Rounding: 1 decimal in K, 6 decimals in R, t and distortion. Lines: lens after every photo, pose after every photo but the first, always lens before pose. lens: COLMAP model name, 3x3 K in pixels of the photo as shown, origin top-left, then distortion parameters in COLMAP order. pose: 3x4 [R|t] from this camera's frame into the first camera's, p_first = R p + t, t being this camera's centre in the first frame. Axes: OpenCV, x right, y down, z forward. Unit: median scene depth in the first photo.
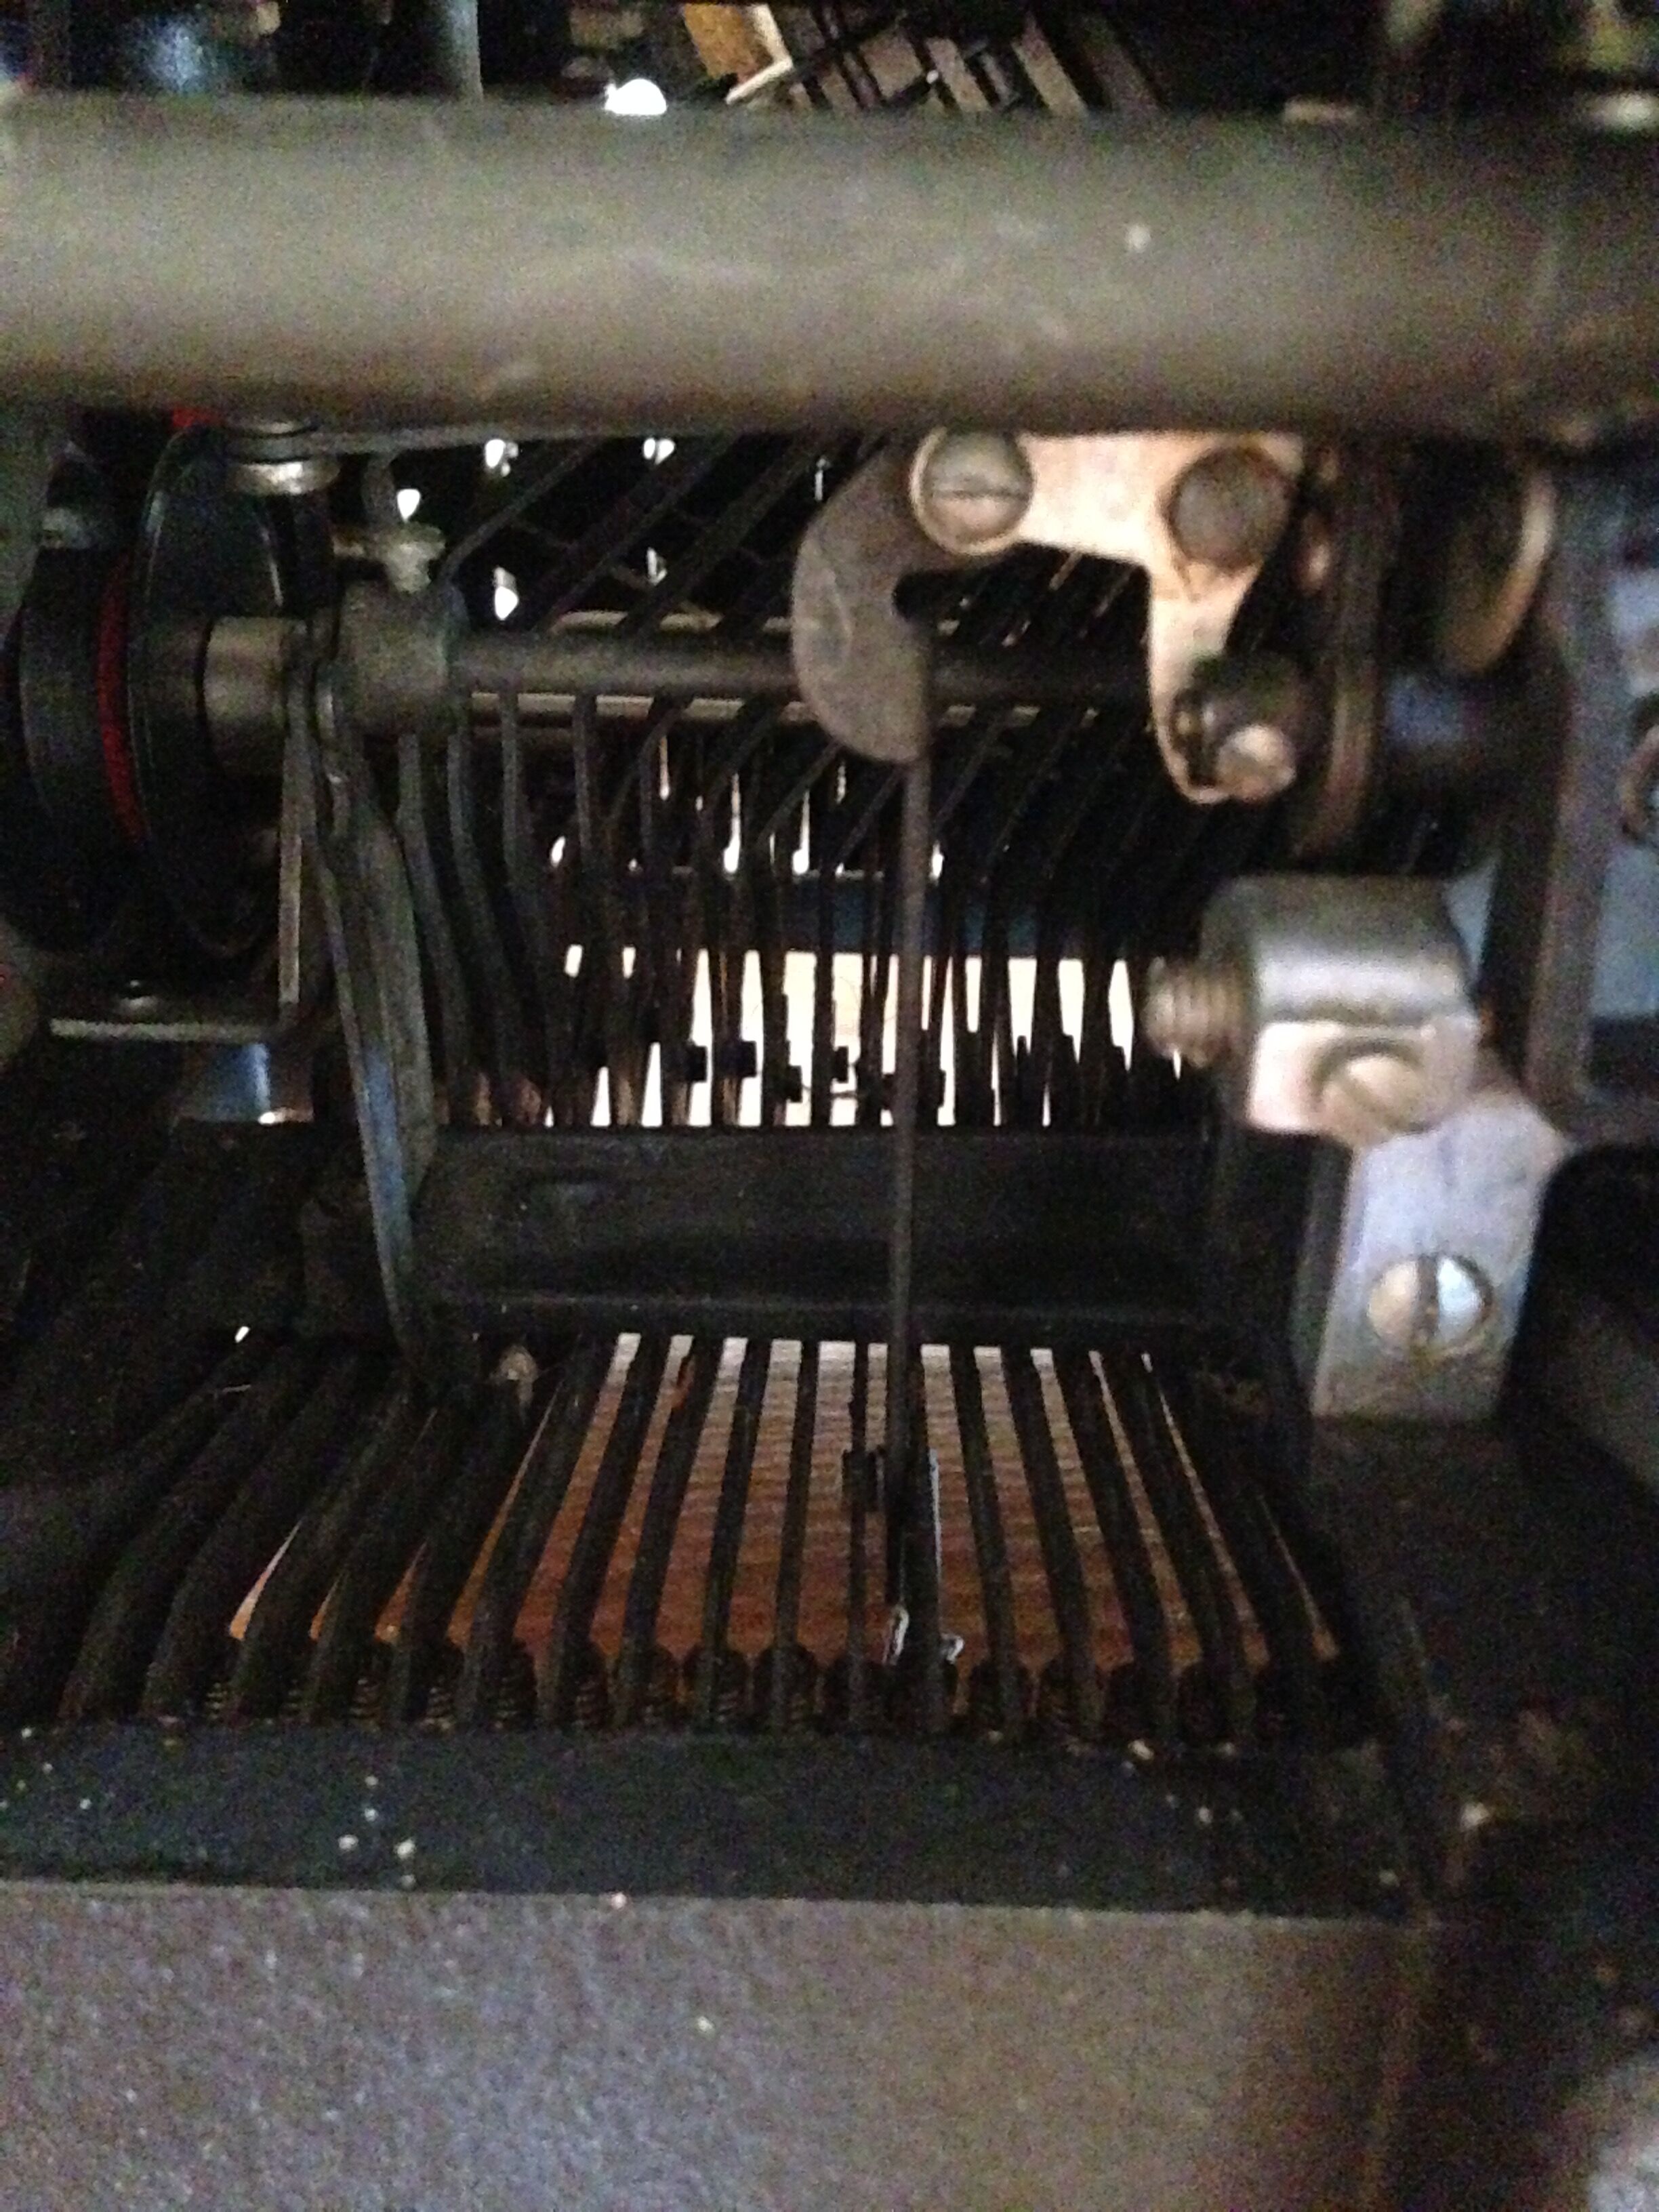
lens RADIAL K [[2135.9, 0, 829.5], [0, 2135.9, 1106.0], [0, 0, 1]] dist [0.144373, 0.001913]
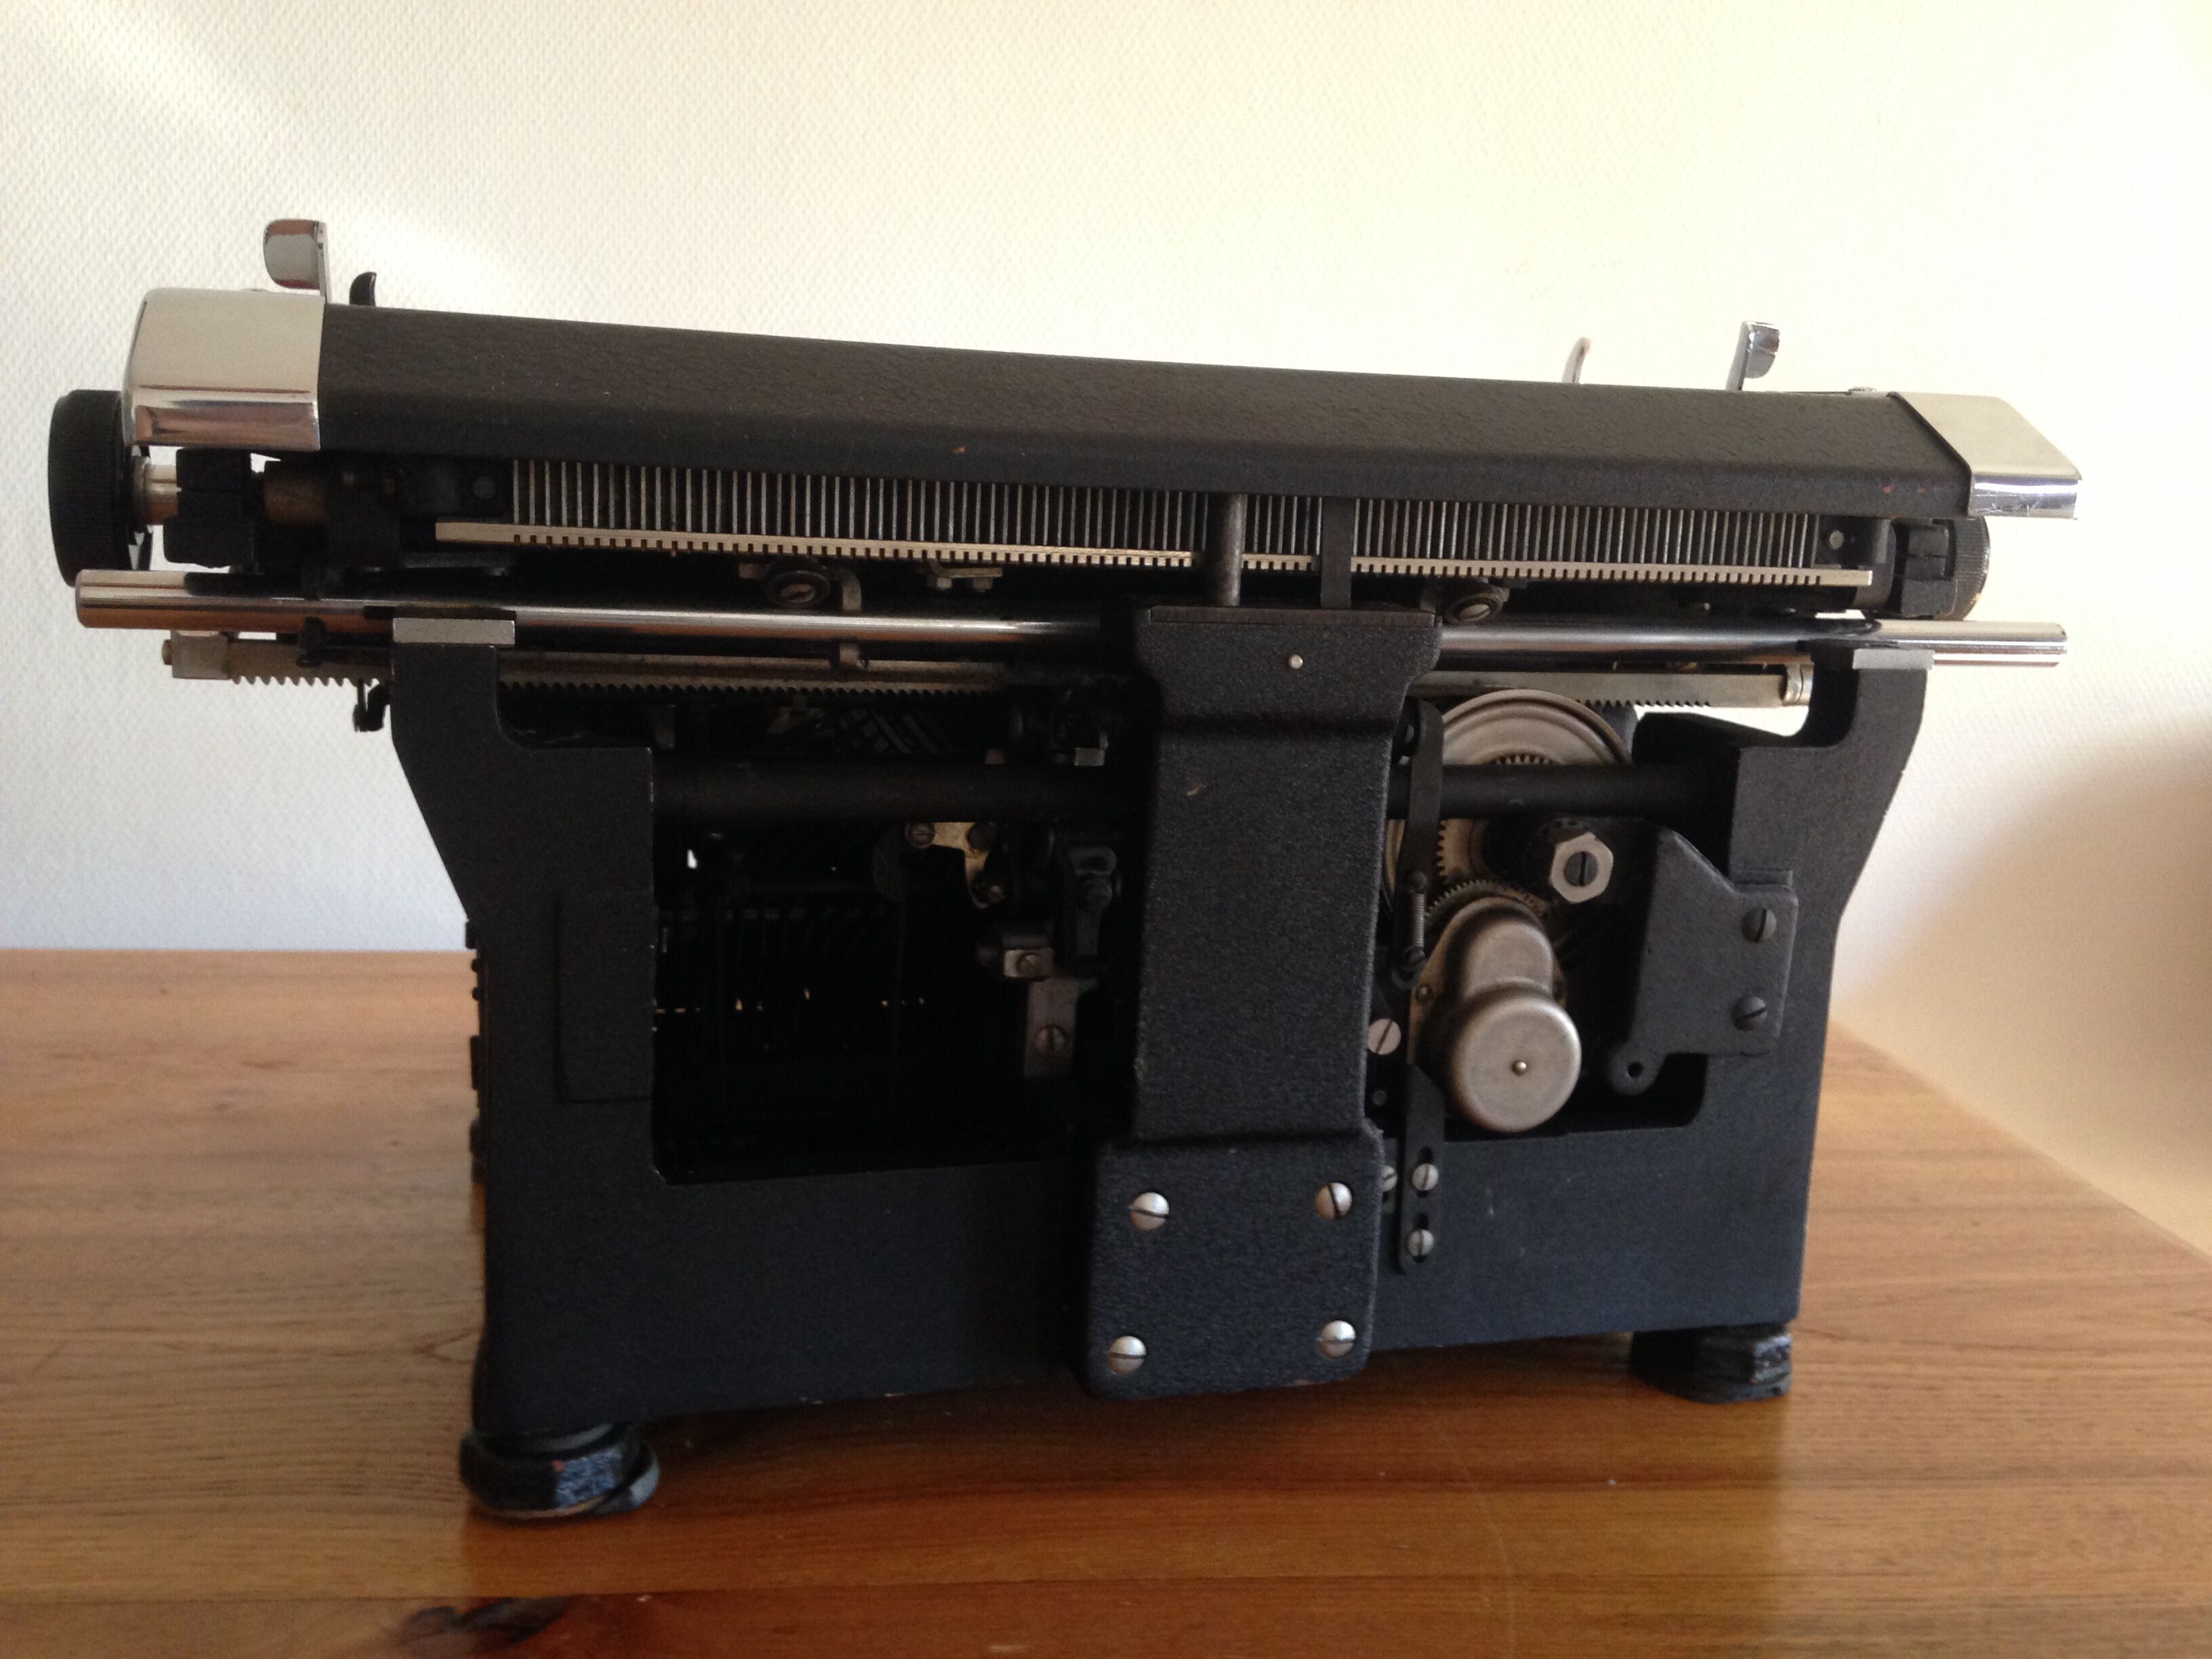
lens RADIAL K [[2109.8, 0, 1106.0], [0, 2109.8, 829.5], [0, 0, 1]] dist [0.134687, -0.162922]
pose [[0.953683, -0.030175, 0.299295, -0.788567], [0.112898, 0.958128, -0.263144, 0.791796], [-0.278822, 0.284746, 0.917157, -2.735722]]
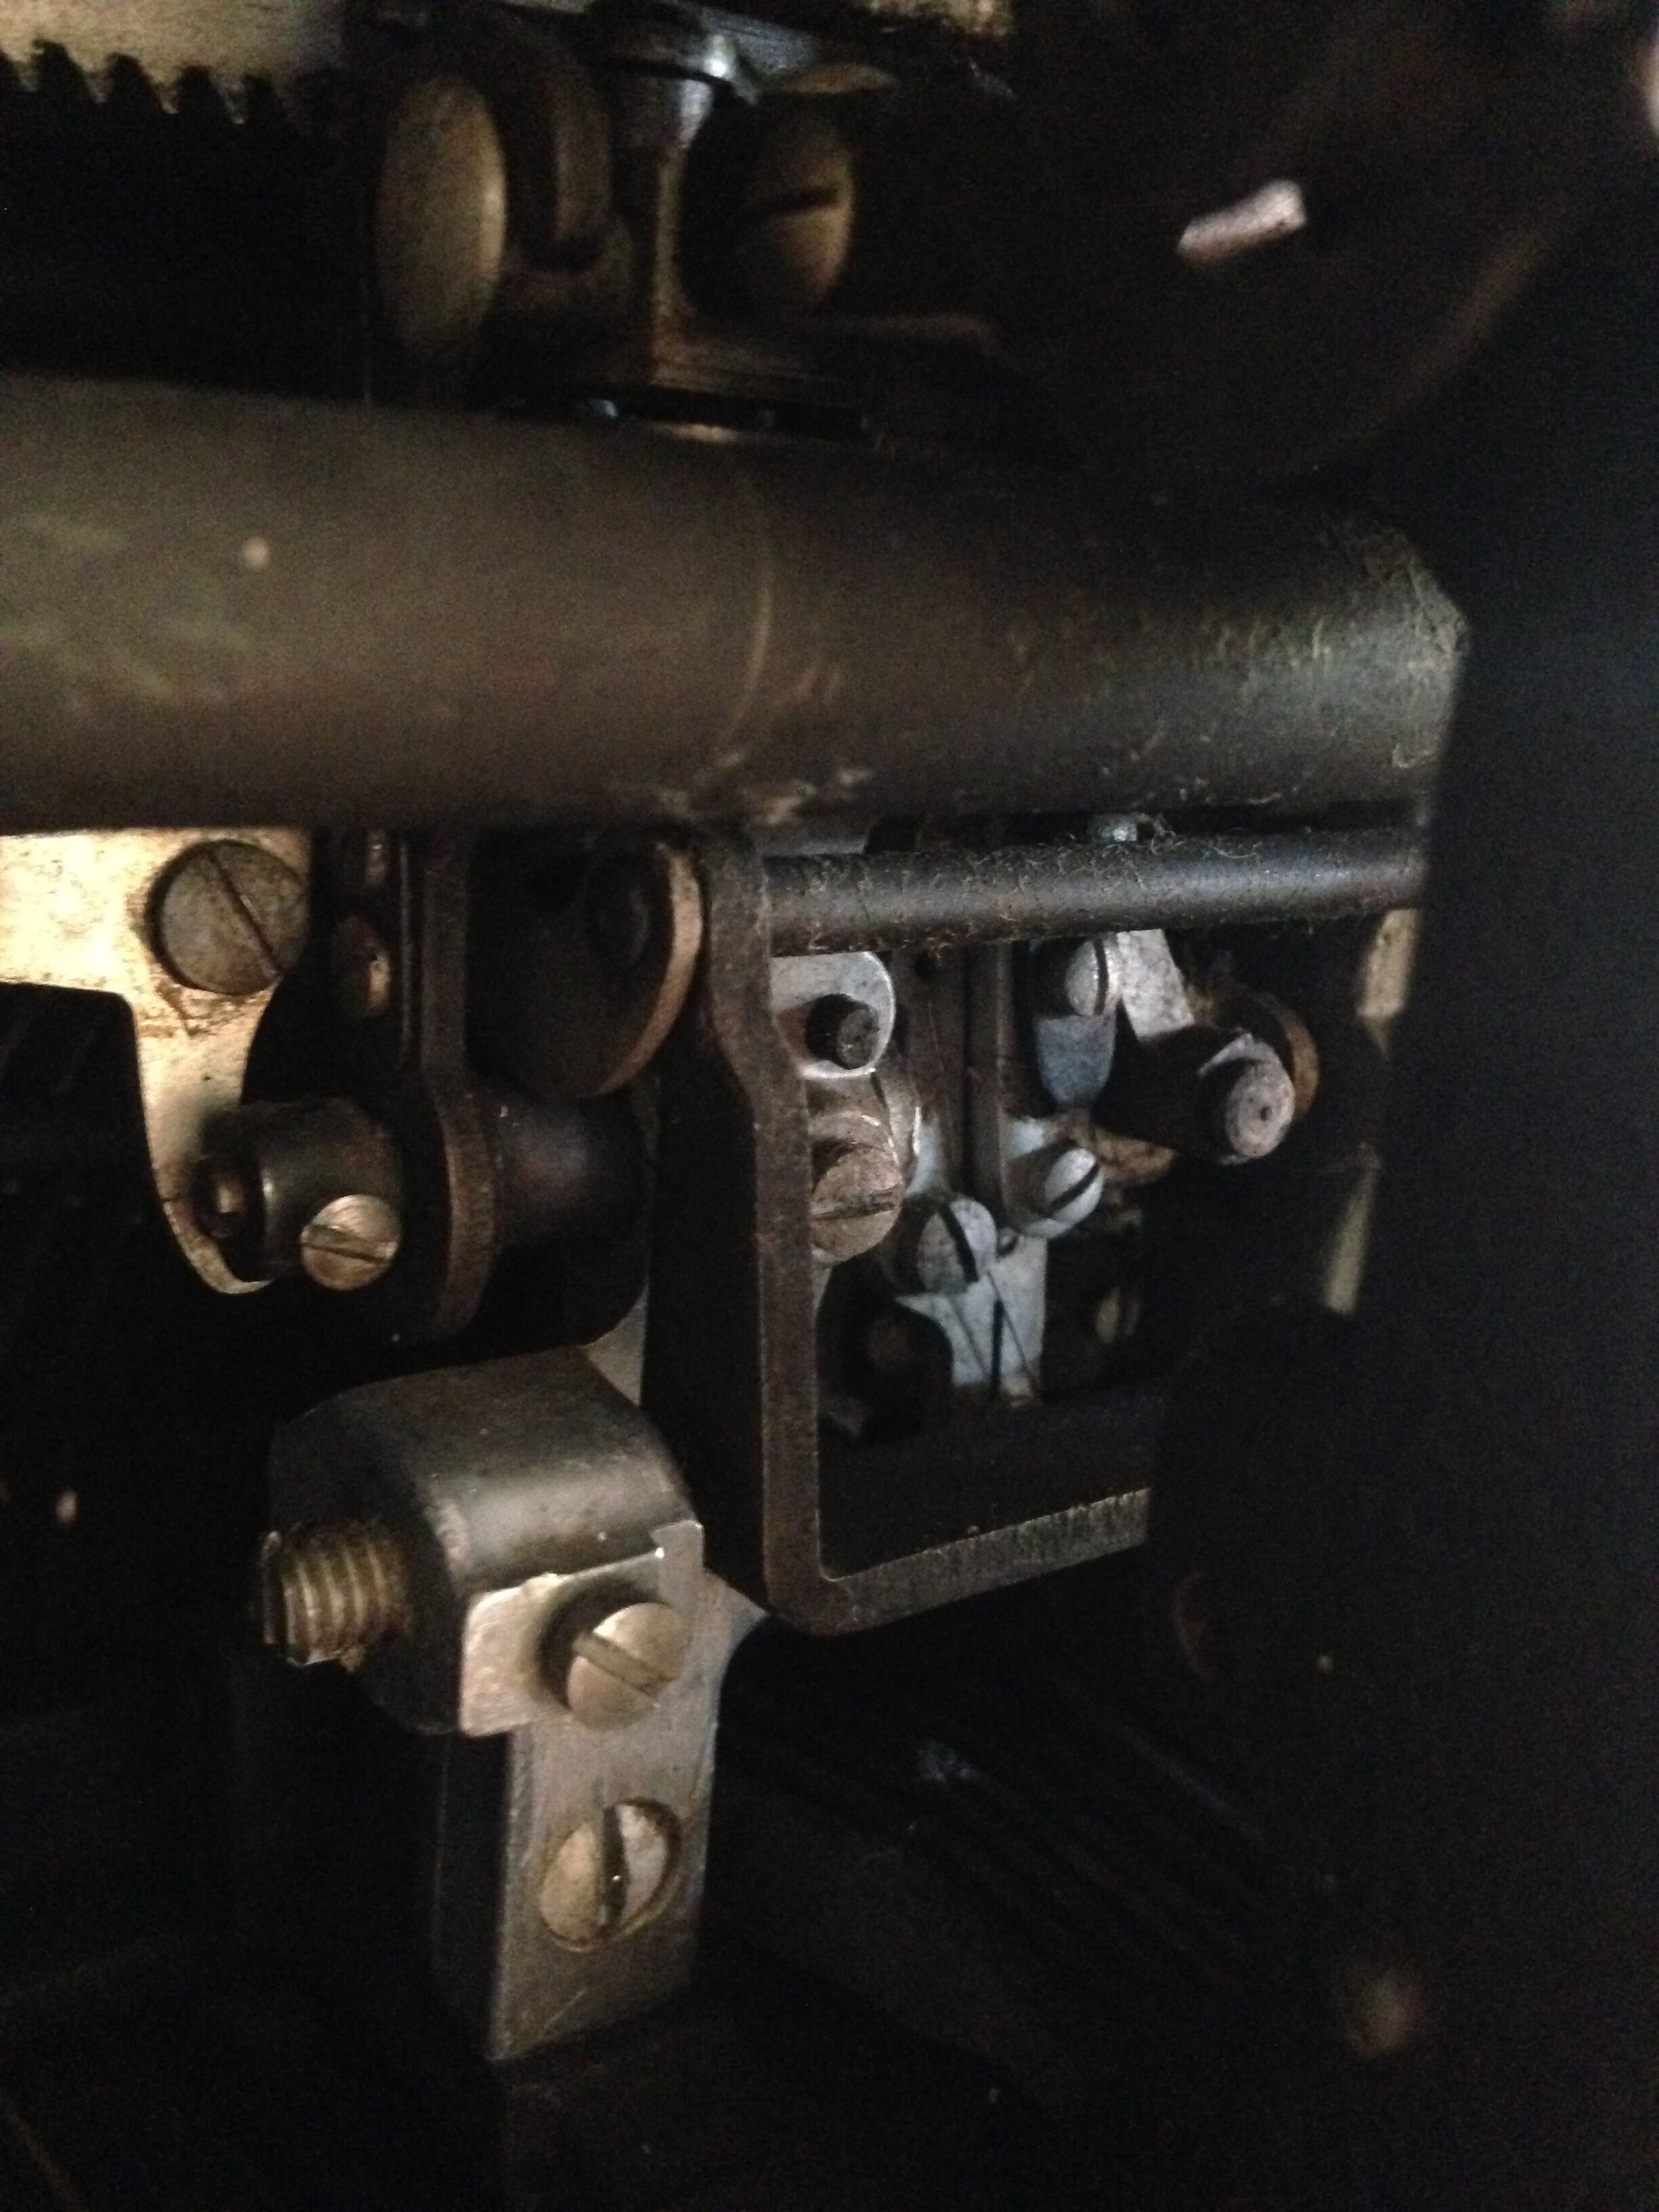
lens RADIAL K [[2212.1, 0, 828.7], [0, 2212.1, 1068.6], [0, 0, 1]] dist [-0.012694, -0.019460]
pose [[0.802513, -0.120163, 0.584409, -0.102124], [0.226542, 0.967523, -0.112152, -0.092181], [-0.551953, 0.222397, 0.803672, 0.285350]]
